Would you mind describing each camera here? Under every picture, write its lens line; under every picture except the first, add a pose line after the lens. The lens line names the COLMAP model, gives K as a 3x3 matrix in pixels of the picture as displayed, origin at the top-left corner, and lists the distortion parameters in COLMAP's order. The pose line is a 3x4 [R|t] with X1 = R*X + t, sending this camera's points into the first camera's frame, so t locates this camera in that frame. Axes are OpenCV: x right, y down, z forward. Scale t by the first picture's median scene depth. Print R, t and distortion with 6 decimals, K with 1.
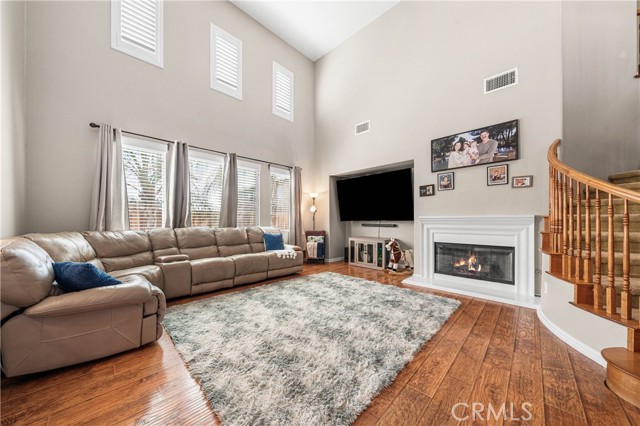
lens RADIAL K [[219.7, 0, 315.3], [0, 219.7, 222.0], [0, 0, 1]] dist [-0.005098, -0.000627]
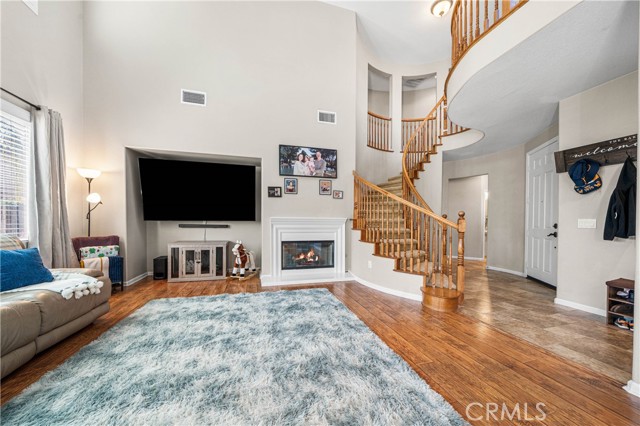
lens RADIAL K [[219.7, 0, 317.8], [0, 219.7, 225.2], [0, 0, 1]] dist [-0.005098, -0.000627]
pose [[0.497047, -0.009643, 0.867670, -0.325166], [-0.003842, 0.999904, 0.013314, -0.001338], [-0.867715, -0.009951, 0.496962, 0.345482]]
